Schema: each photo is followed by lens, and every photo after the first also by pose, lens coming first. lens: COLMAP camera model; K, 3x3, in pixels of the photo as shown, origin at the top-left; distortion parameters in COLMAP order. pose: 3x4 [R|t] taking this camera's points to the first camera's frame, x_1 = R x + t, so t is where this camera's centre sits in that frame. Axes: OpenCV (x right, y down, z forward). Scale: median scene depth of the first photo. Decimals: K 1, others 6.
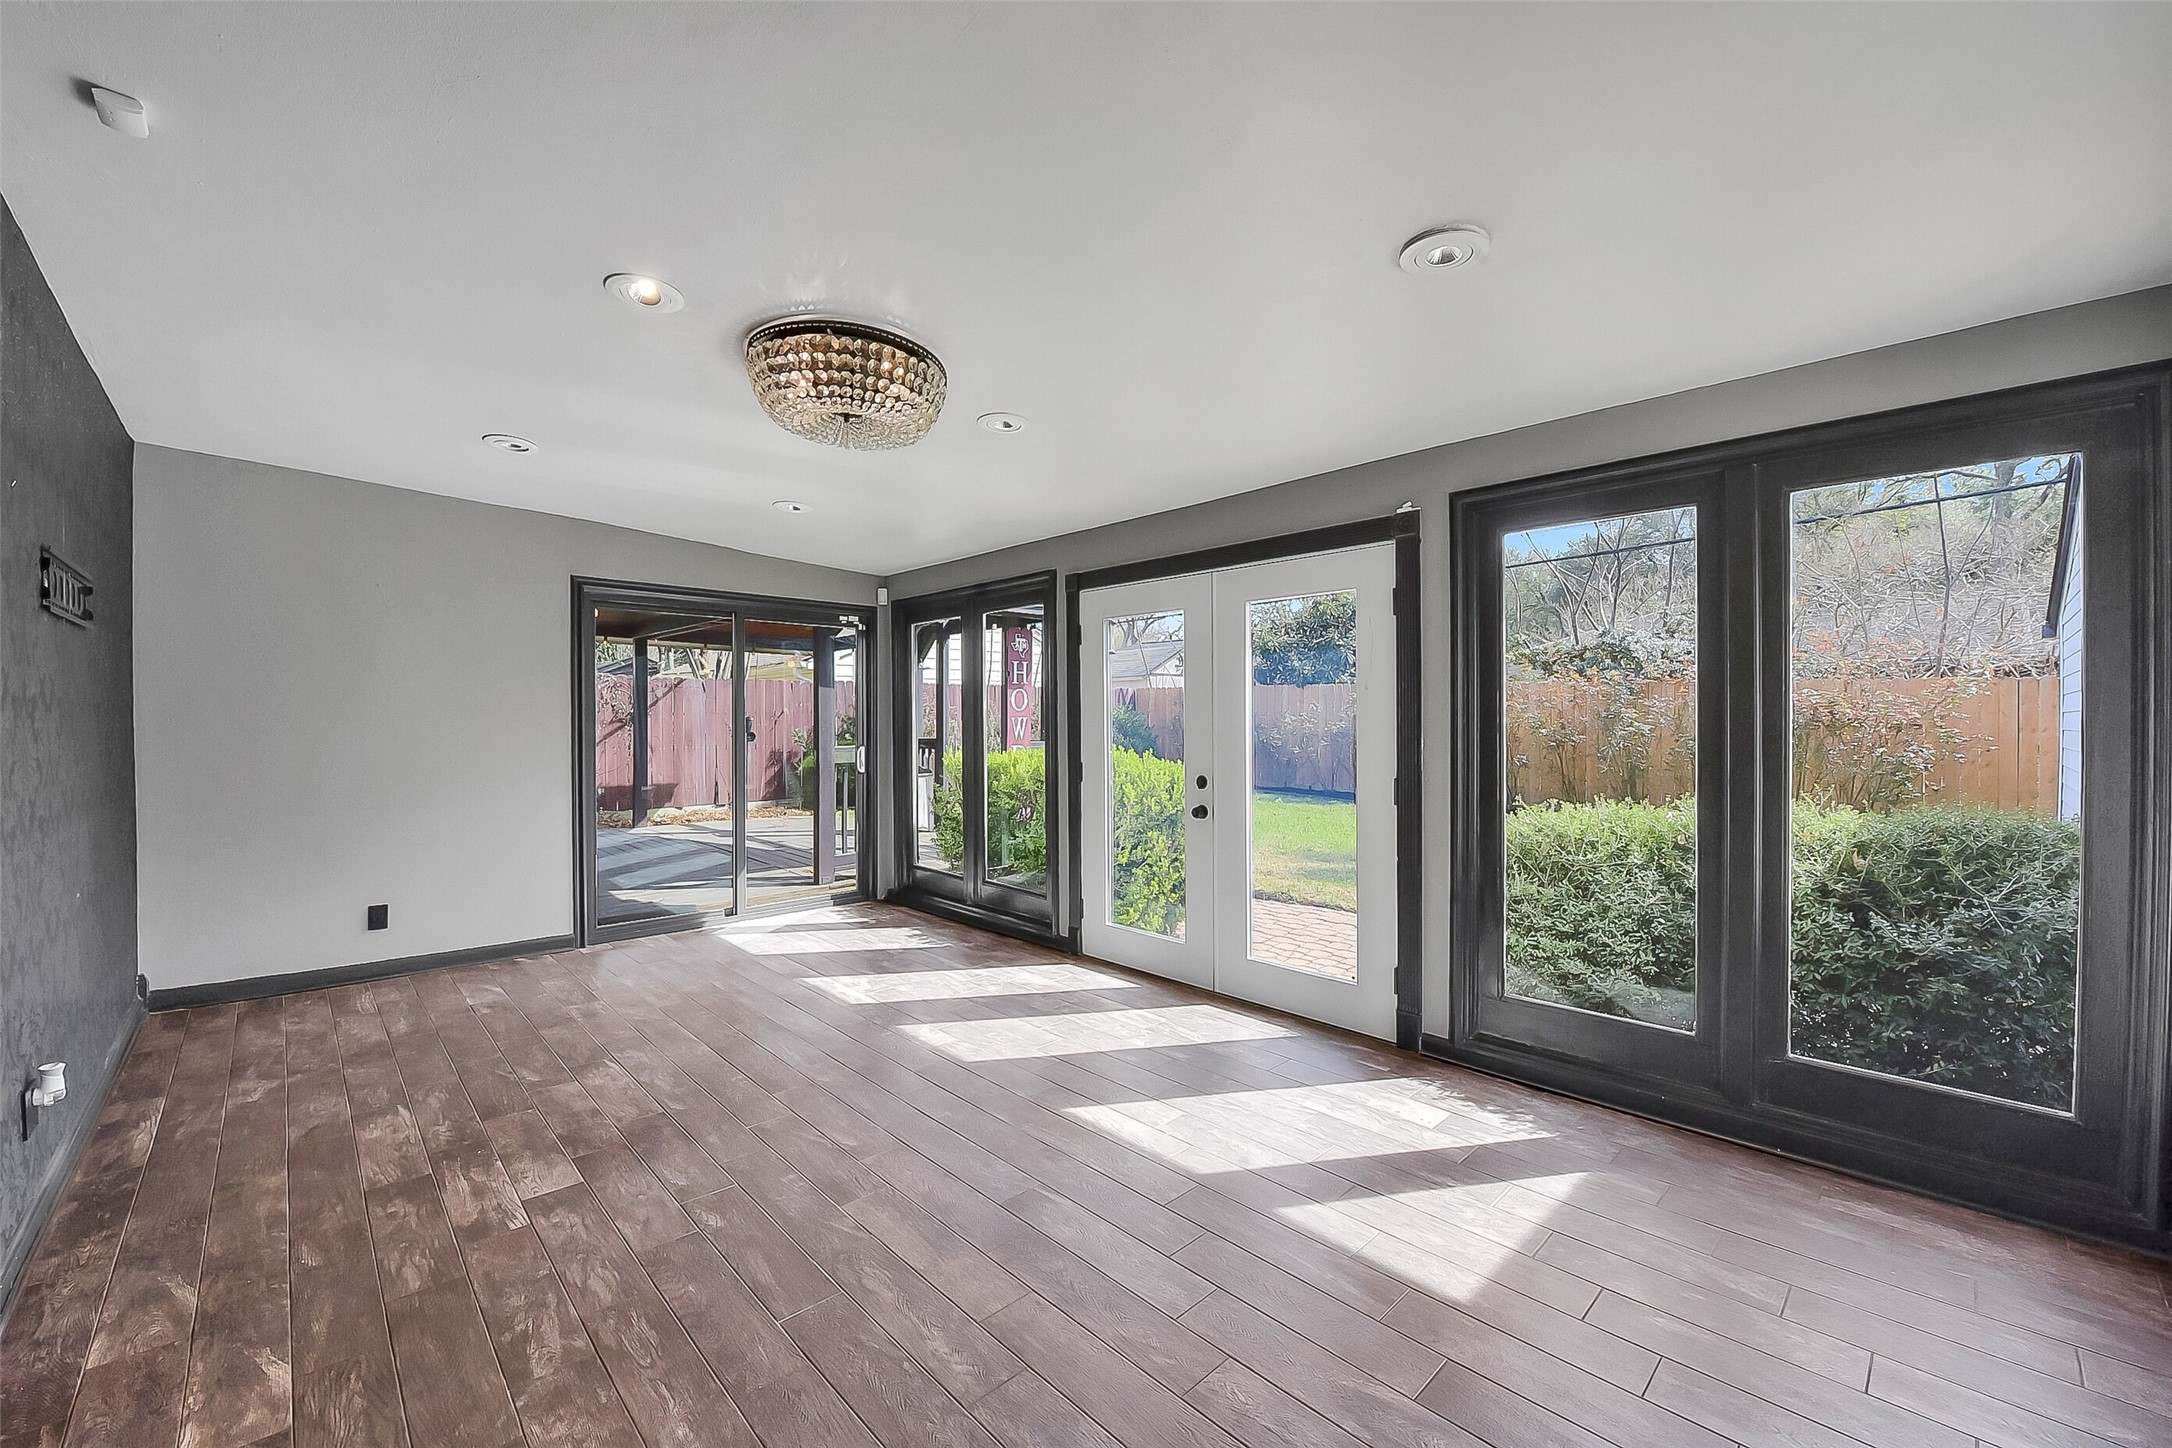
lens RADIAL K [[857.5, 0, 1095.0], [0, 857.5, 718.3], [0, 0, 1]] dist [-0.013762, -0.000072]
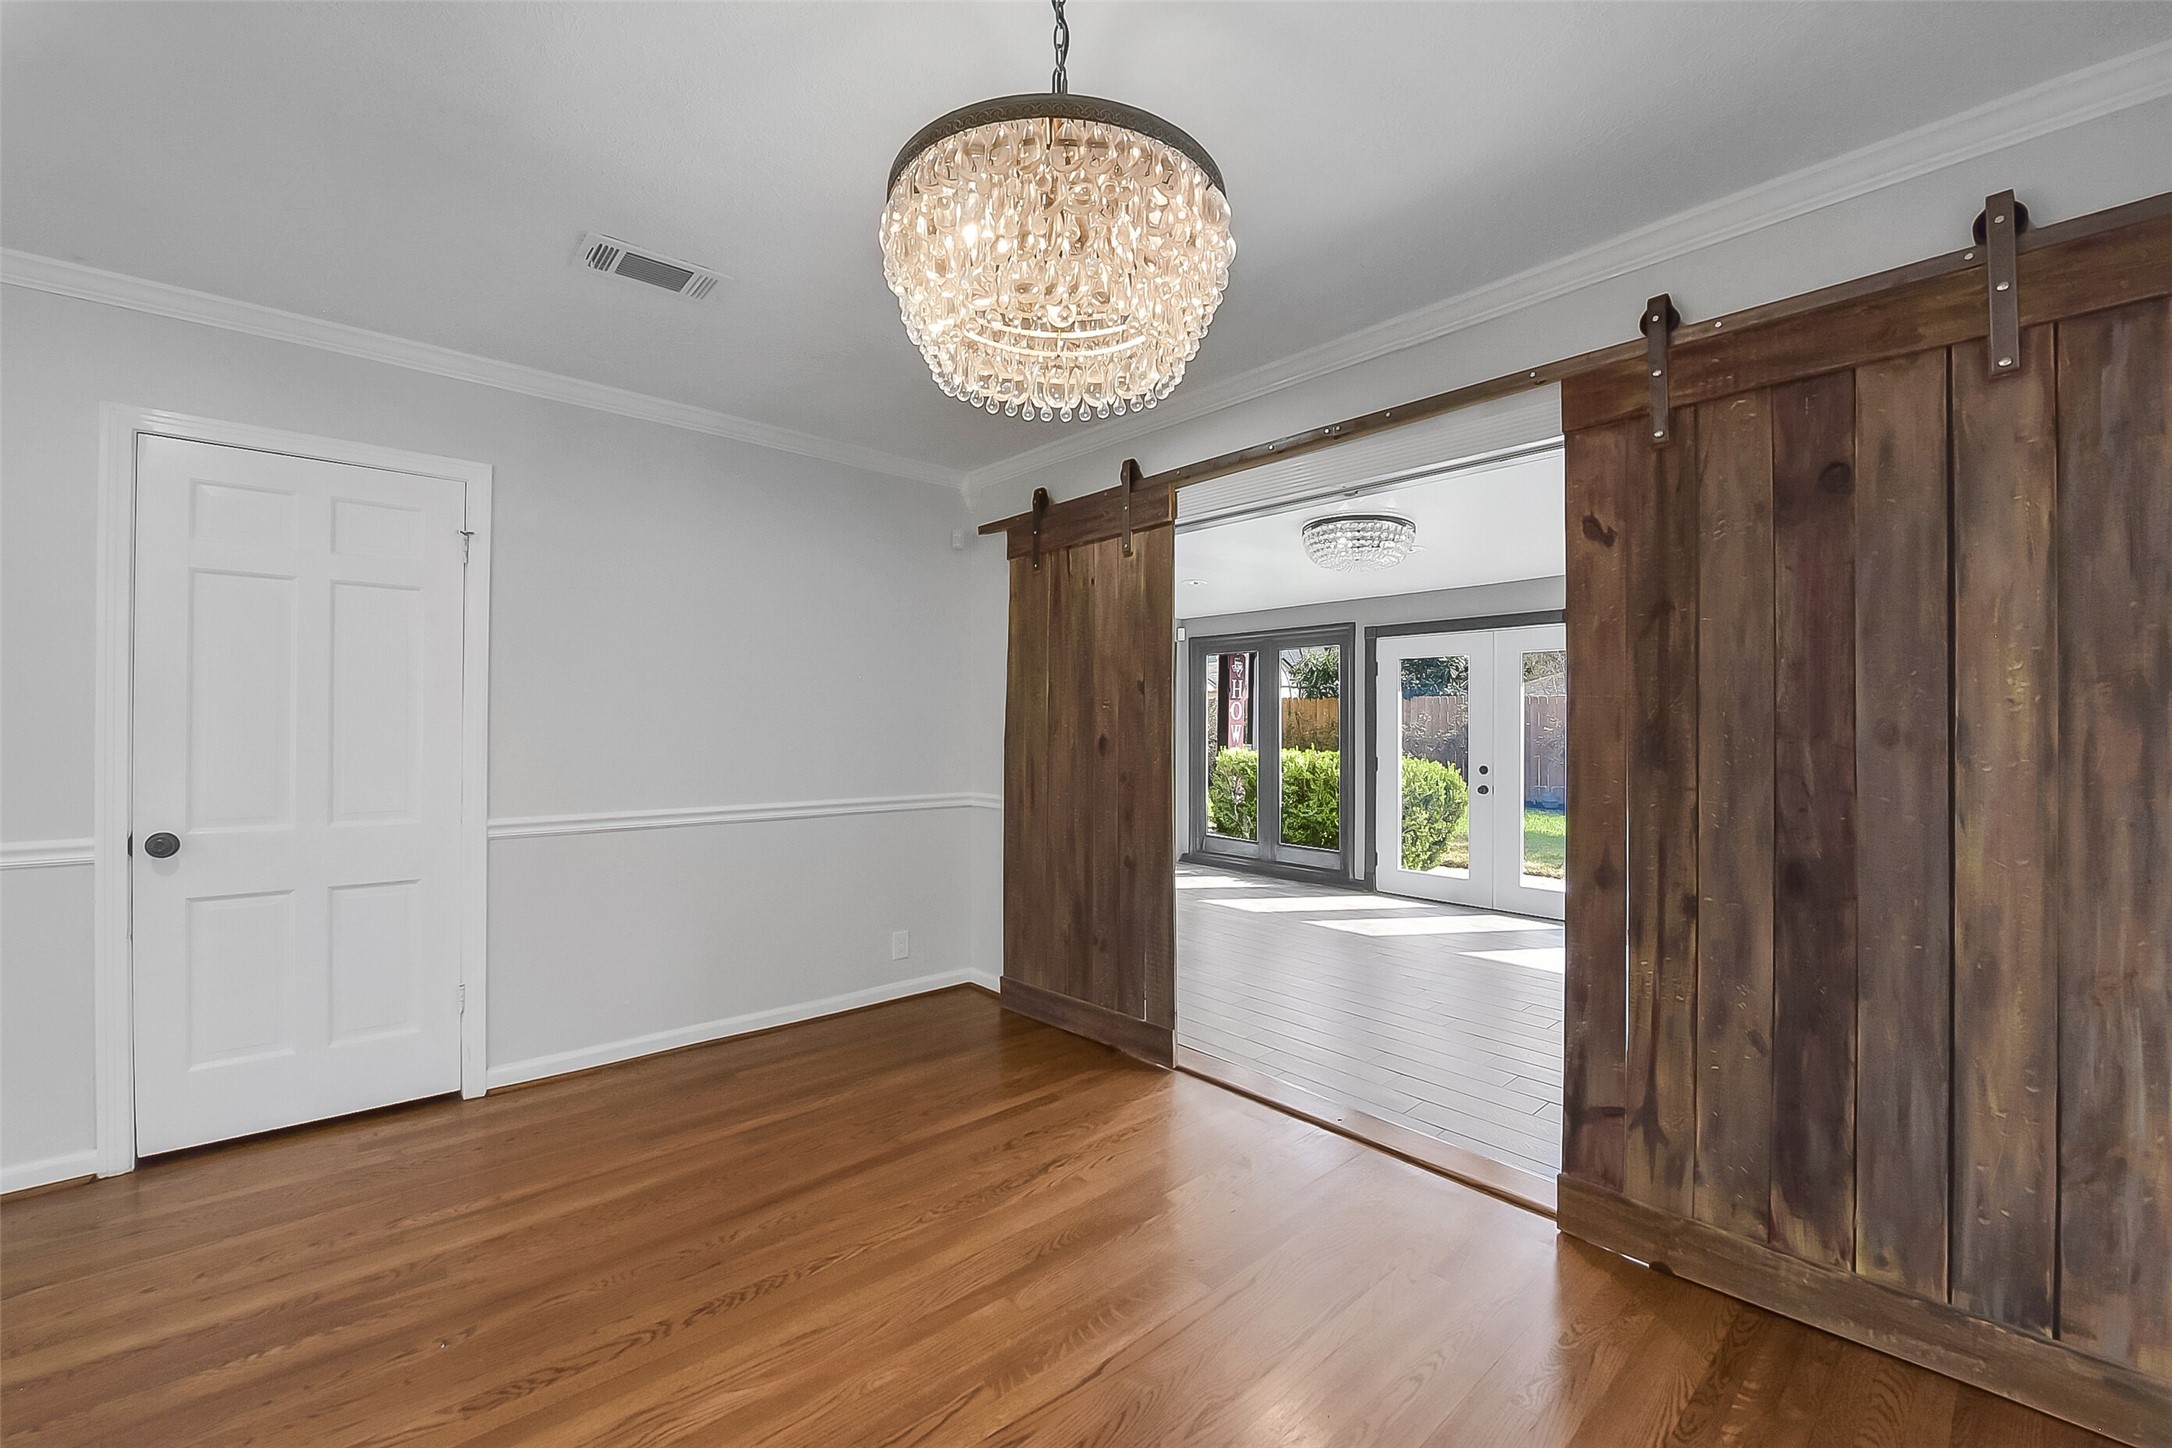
lens RADIAL K [[857.5, 0, 1095.0], [0, 857.5, 718.3], [0, 0, 1]] dist [-0.013762, -0.000072]
pose [[0.999141, 0.007950, -0.040668, -0.427193], [-0.008250, 0.999940, -0.007216, 0.000316], [0.040608, 0.007545, 0.999147, -0.454030]]
